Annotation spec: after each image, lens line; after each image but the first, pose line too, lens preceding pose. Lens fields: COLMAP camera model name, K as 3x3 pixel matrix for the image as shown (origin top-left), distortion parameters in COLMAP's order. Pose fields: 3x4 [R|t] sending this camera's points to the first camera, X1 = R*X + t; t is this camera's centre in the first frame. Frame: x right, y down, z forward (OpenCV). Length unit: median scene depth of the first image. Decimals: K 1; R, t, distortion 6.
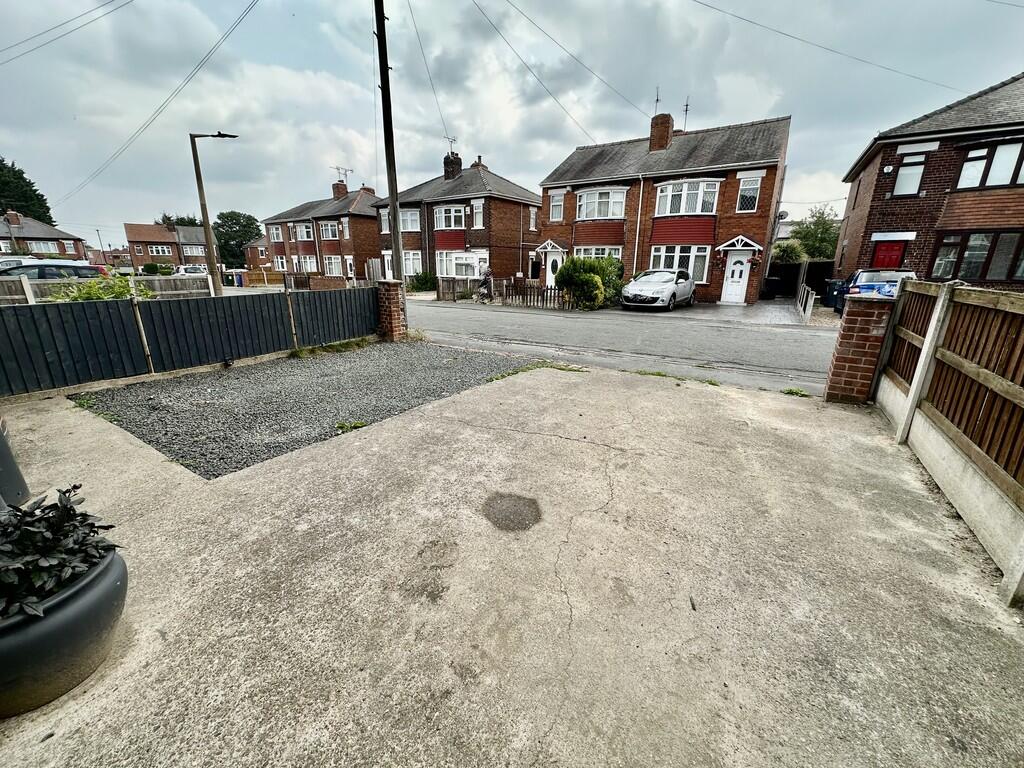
lens RADIAL K [[407.8, 0, 514.7], [0, 407.8, 381.4], [0, 0, 1]] dist [-0.002551, 0.000877]
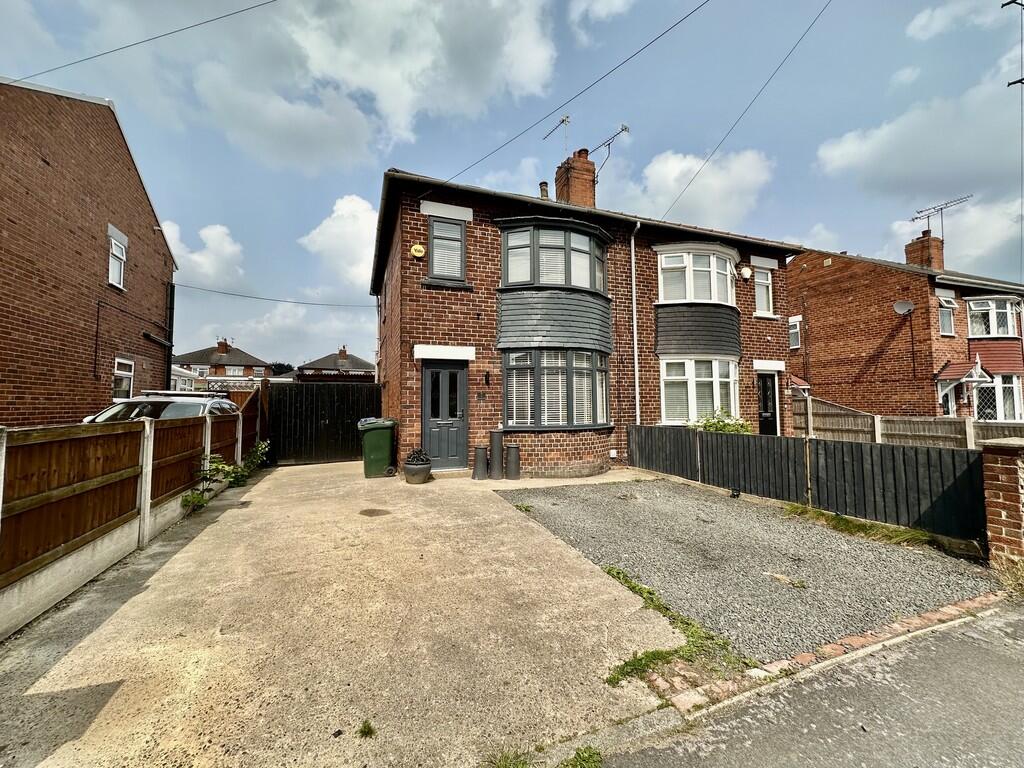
lens RADIAL K [[407.8, 0, 511.4], [0, 407.8, 379.9], [0, 0, 1]] dist [-0.002551, 0.000877]
pose [[-0.590973, -0.052965, -0.804951, 0.856607], [-0.226173, 0.968699, 0.102310, -0.483427], [0.774336, 0.242521, -0.584454, 1.676931]]
